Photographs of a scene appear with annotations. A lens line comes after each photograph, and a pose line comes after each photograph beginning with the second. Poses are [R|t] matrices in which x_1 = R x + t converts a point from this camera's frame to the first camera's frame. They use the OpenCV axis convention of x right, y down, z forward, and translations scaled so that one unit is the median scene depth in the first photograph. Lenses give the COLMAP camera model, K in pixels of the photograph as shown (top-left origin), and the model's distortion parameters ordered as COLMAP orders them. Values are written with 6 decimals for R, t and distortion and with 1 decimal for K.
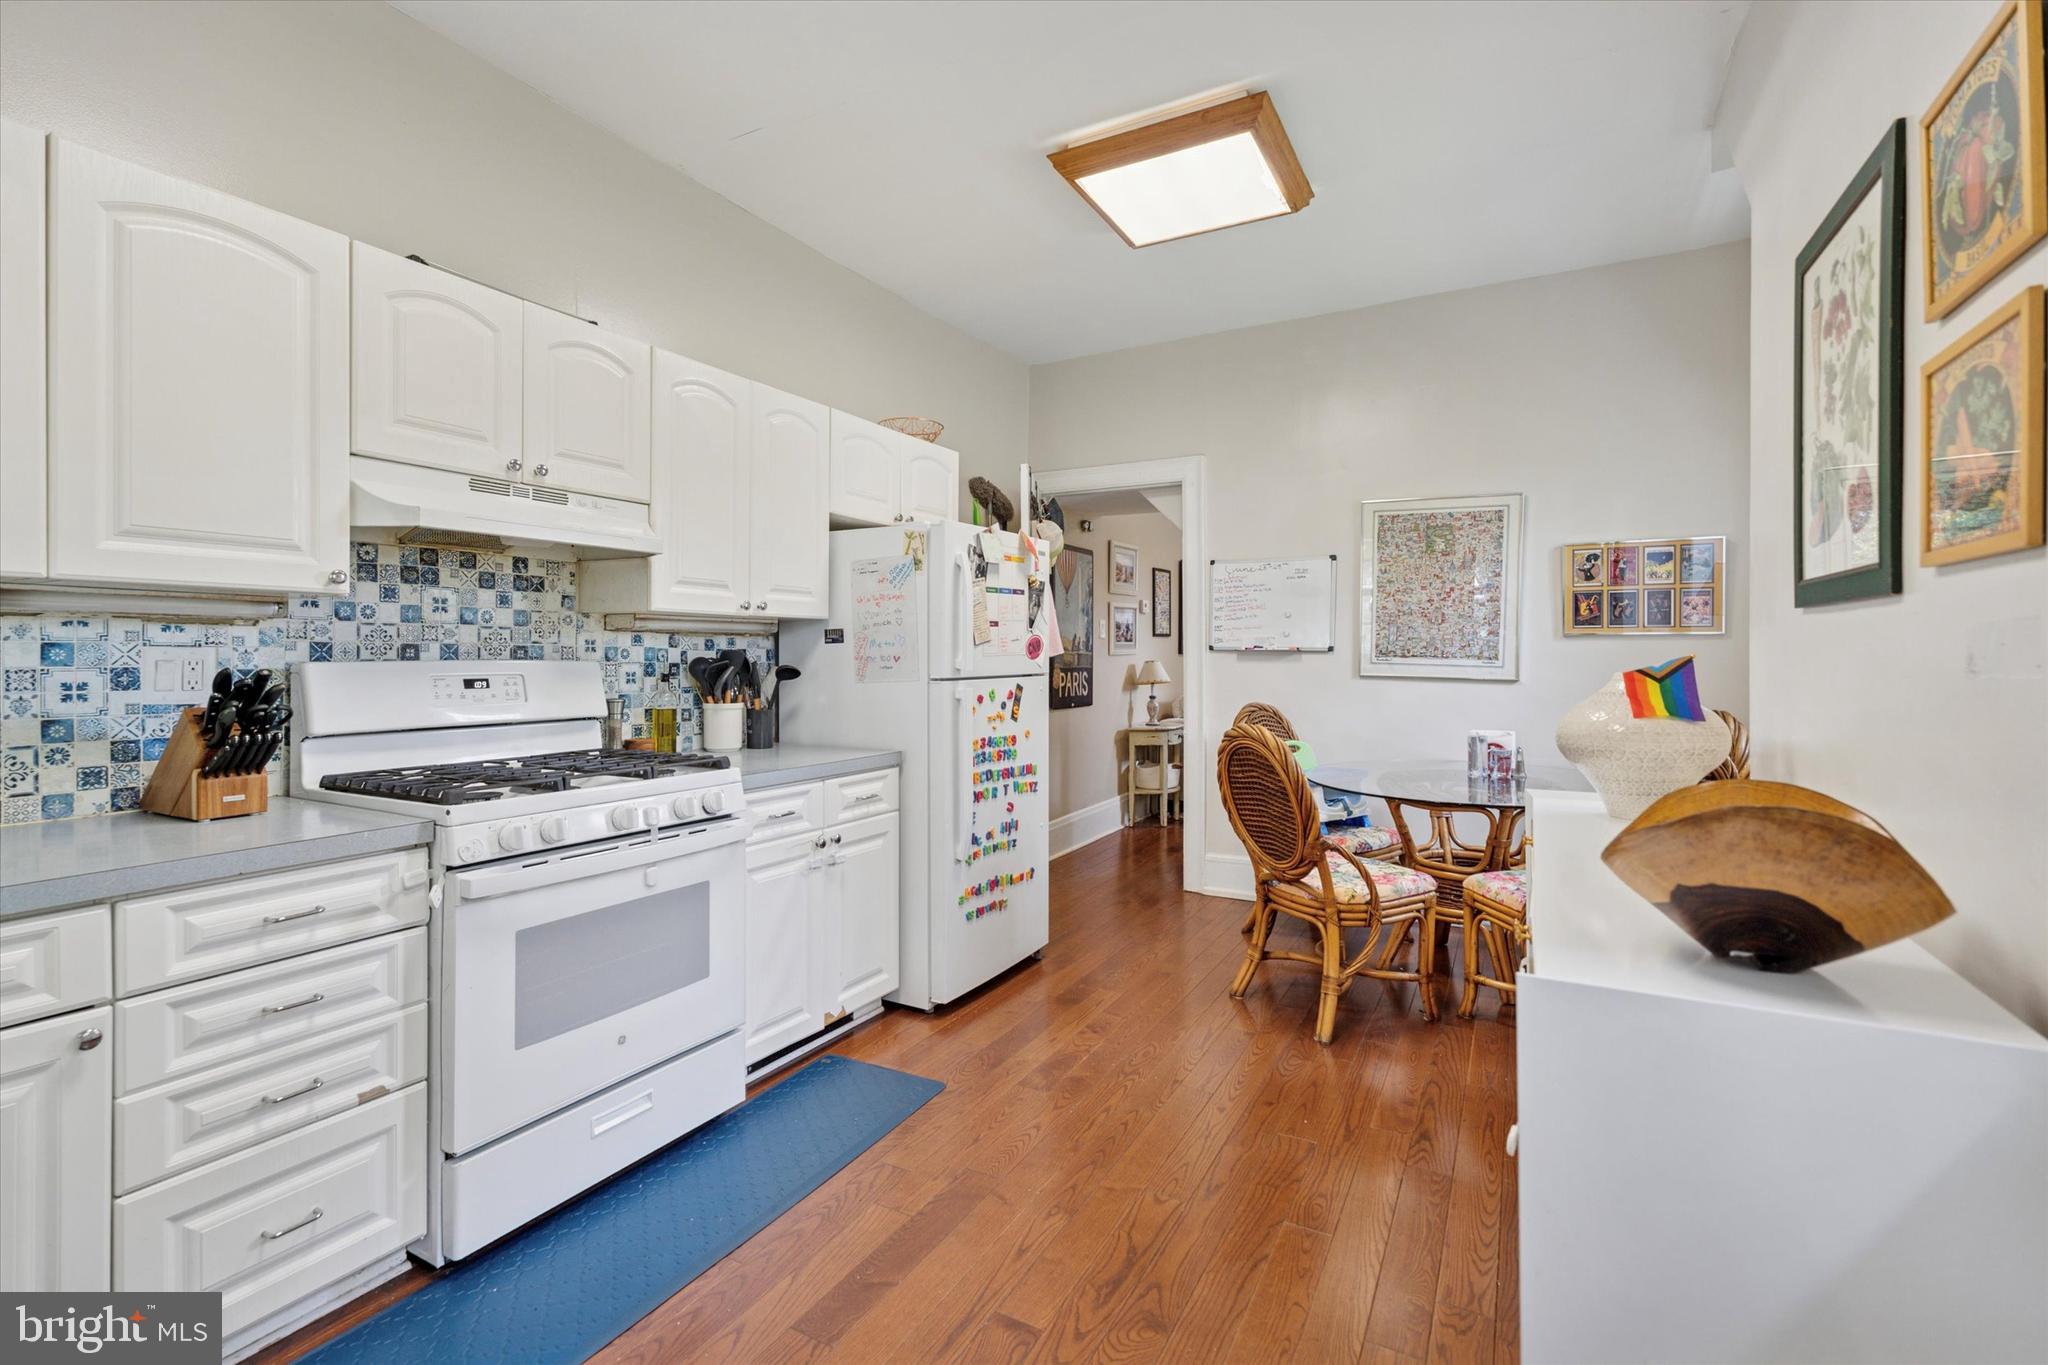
lens RADIAL K [[928.1, 0, 1019.3], [0, 928.1, 646.2], [0, 0, 1]] dist [0.000466, 0.000048]
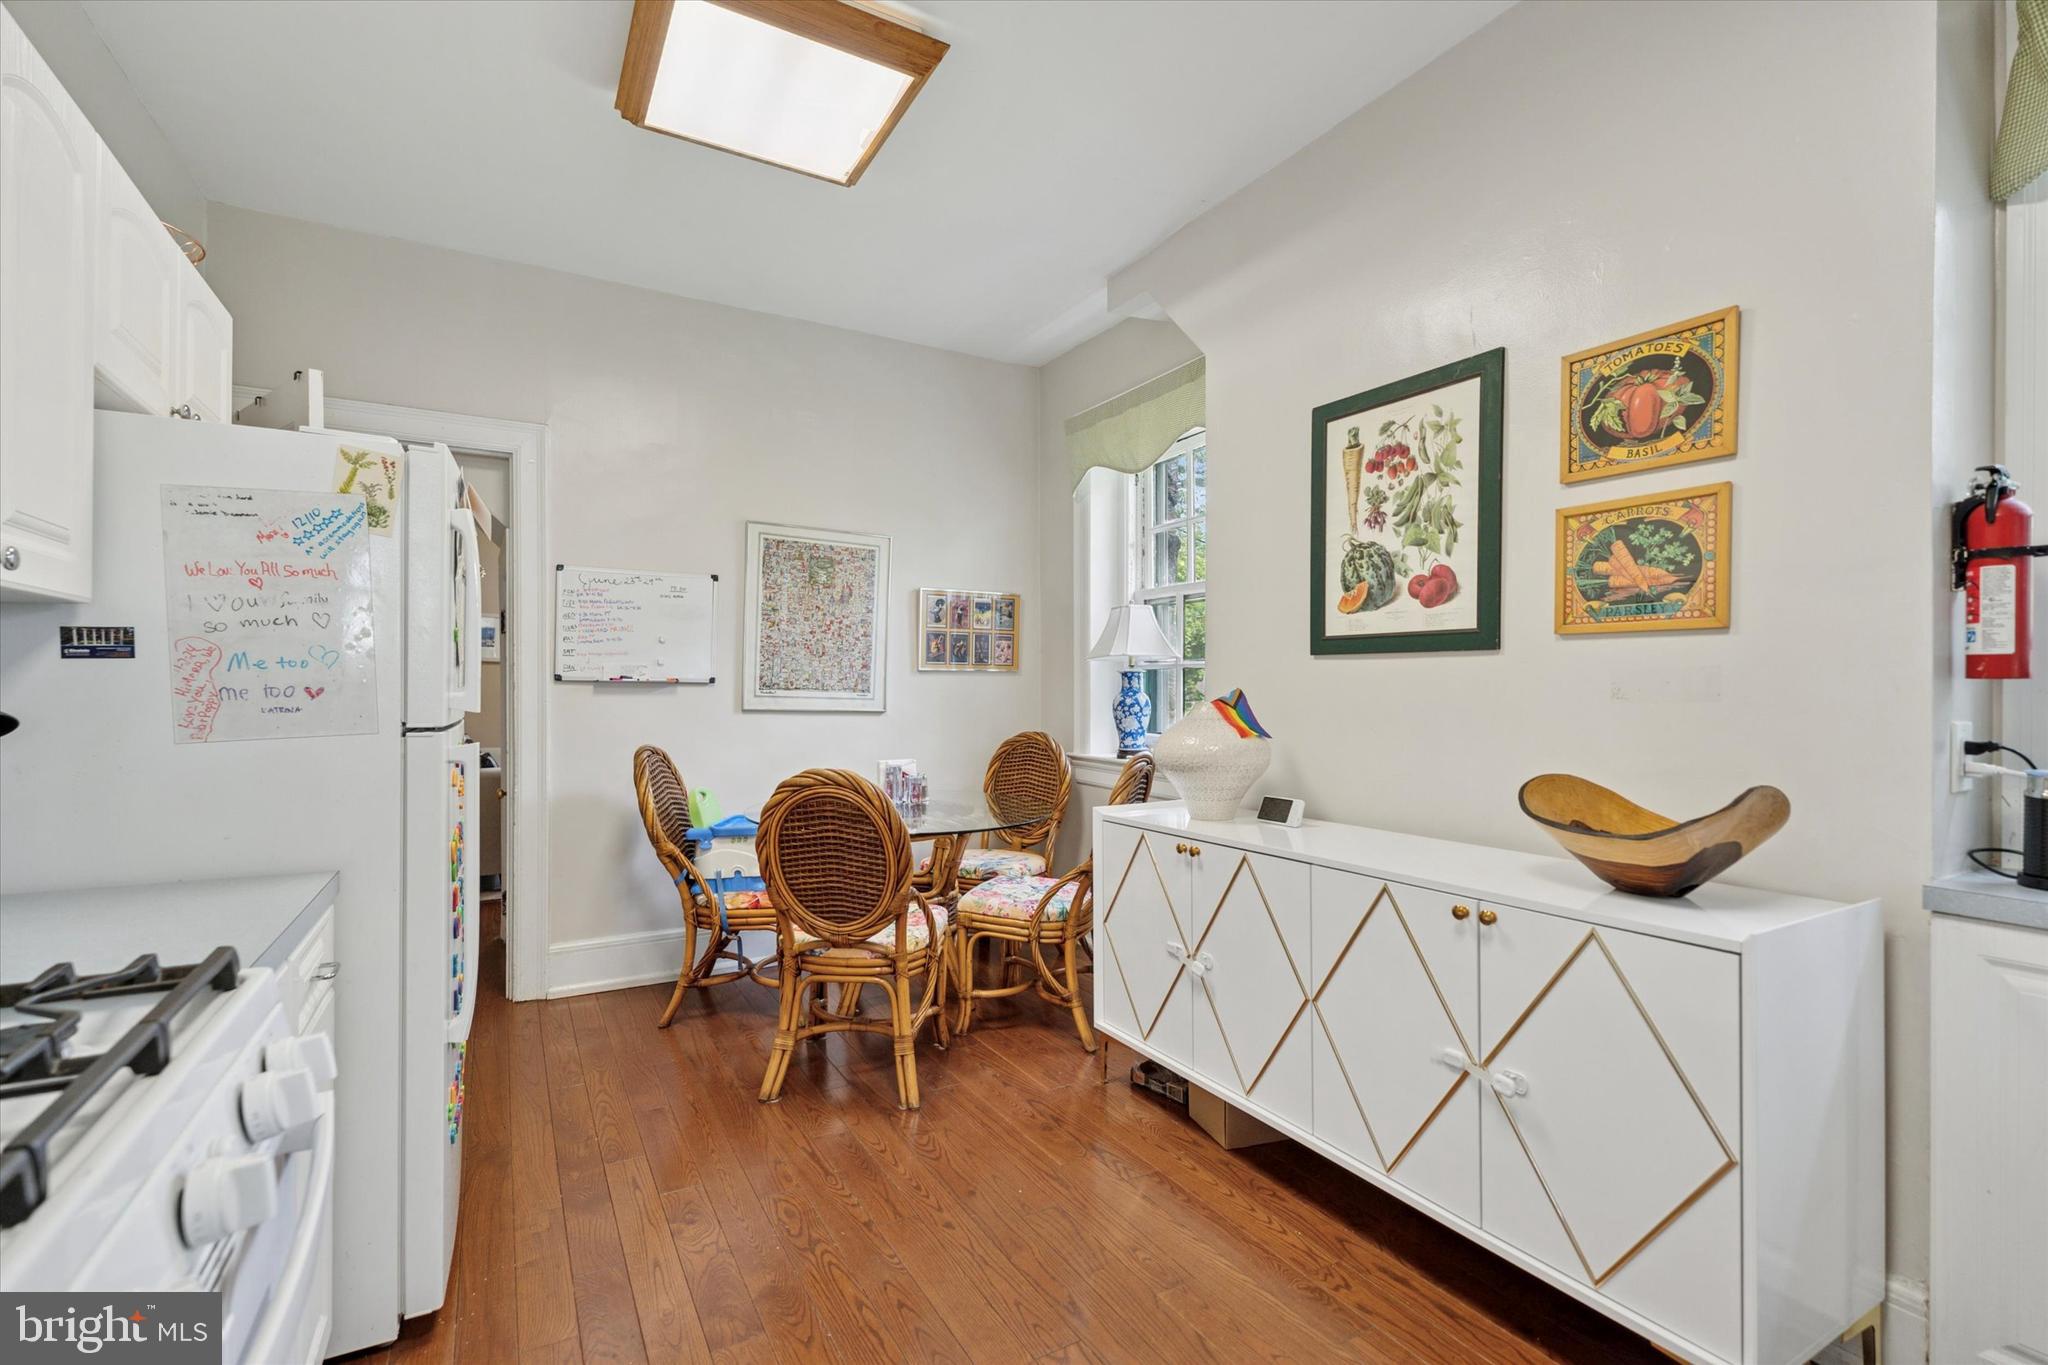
lens RADIAL K [[918.7, 0, 1024.0], [0, 918.7, 682.5], [0, 0, 1]] dist [-0.000460, 0.000195]
pose [[0.518300, 0.007219, 0.855169, -0.320912], [-0.010620, 0.999942, -0.002005, 0.004268], [-0.855133, -0.008043, 0.518346, 0.354546]]
